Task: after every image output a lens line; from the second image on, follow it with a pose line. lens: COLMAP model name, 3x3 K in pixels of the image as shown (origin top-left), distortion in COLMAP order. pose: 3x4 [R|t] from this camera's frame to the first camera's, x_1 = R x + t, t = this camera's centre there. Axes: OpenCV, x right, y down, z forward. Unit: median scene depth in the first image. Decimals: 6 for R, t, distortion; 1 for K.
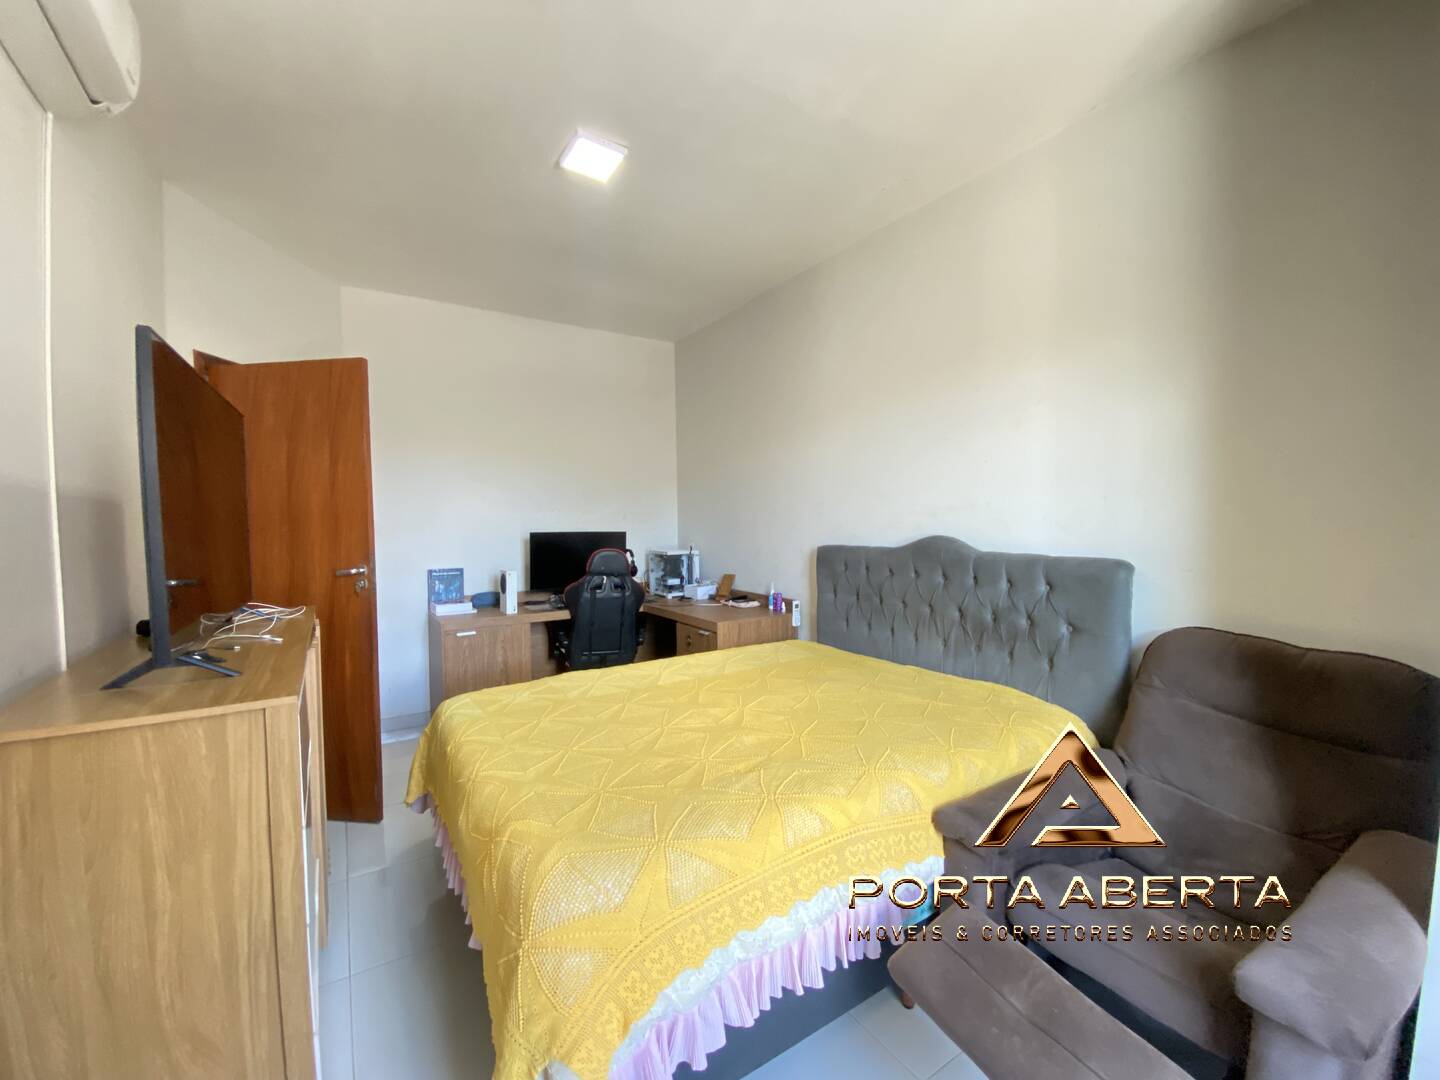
lens RADIAL K [[586.9, 0, 714.1], [0, 586.9, 539.9], [0, 0, 1]] dist [0.022802, -0.021978]
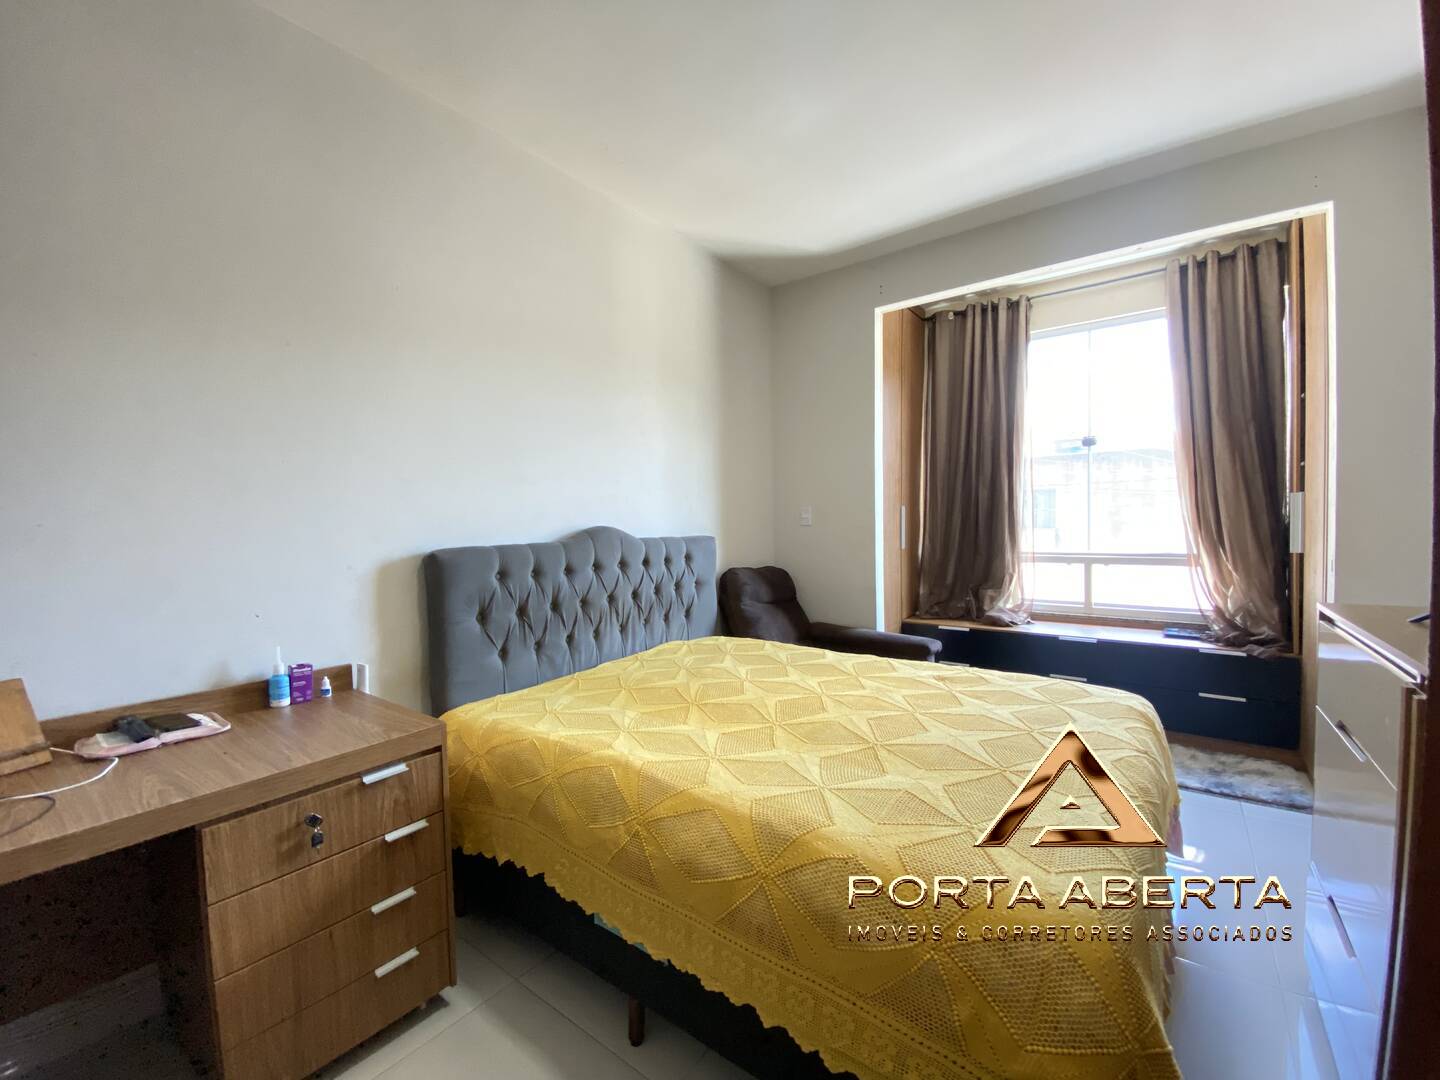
lens RADIAL K [[586.9, 0, 714.1], [0, 586.9, 539.9], [0, 0, 1]] dist [0.022802, -0.021978]
pose [[-0.352335, -0.009112, 0.935830, -0.497216], [0.060151, 0.997665, 0.032361, -0.004000], [-0.933939, 0.067693, -0.350964, 0.950807]]
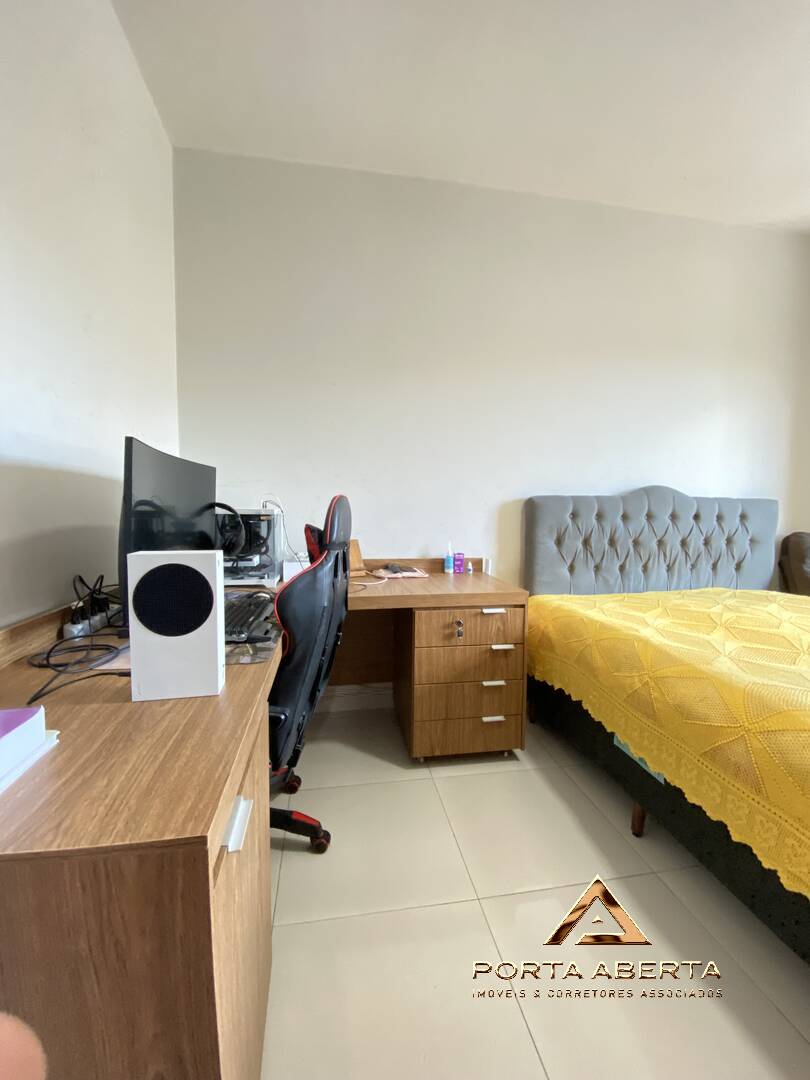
lens RADIAL K [[437.5, 0, 399.9], [0, 437.5, 541.9], [0, 0, 1]] dist [0.012956, -0.022458]
pose [[0.387286, -0.054065, 0.920373, -0.576860], [0.020109, 0.998537, 0.050194, 0.044636], [-0.921740, -0.000932, 0.387807, 0.927788]]
